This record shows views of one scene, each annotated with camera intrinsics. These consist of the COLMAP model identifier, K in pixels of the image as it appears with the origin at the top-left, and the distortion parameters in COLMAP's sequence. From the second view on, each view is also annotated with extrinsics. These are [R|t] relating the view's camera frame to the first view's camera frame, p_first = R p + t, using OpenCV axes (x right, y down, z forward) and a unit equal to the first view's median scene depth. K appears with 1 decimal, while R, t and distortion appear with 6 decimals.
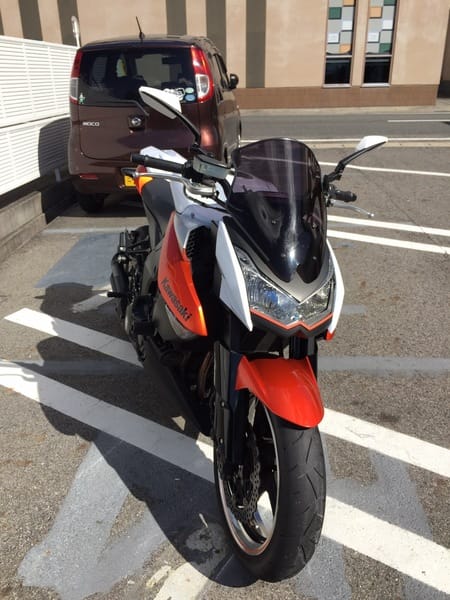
lens RADIAL K [[502.2, 0, 225.1], [0, 502.2, 299.9], [0, 0, 1]] dist [0.000005, -0.001459]
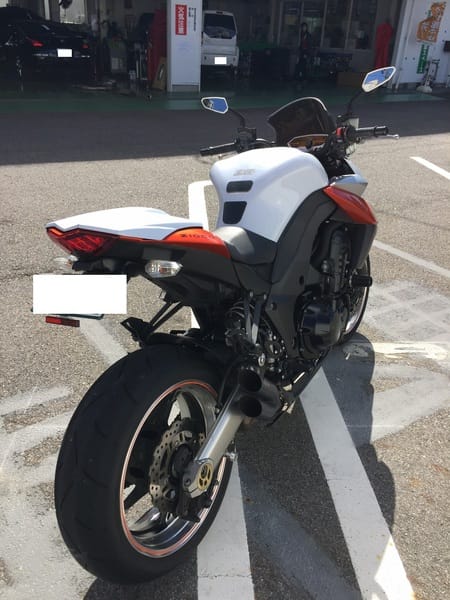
lens RADIAL K [[502.2, 0, 224.9], [0, 502.2, 300.1], [0, 0, 1]] dist [0.000005, -0.001459]
pose [[-0.594184, -0.386716, 0.705263, -0.705470], [0.302180, 0.705274, 0.641308, -0.654993], [-0.745408, 0.594171, -0.302205, 1.395558]]
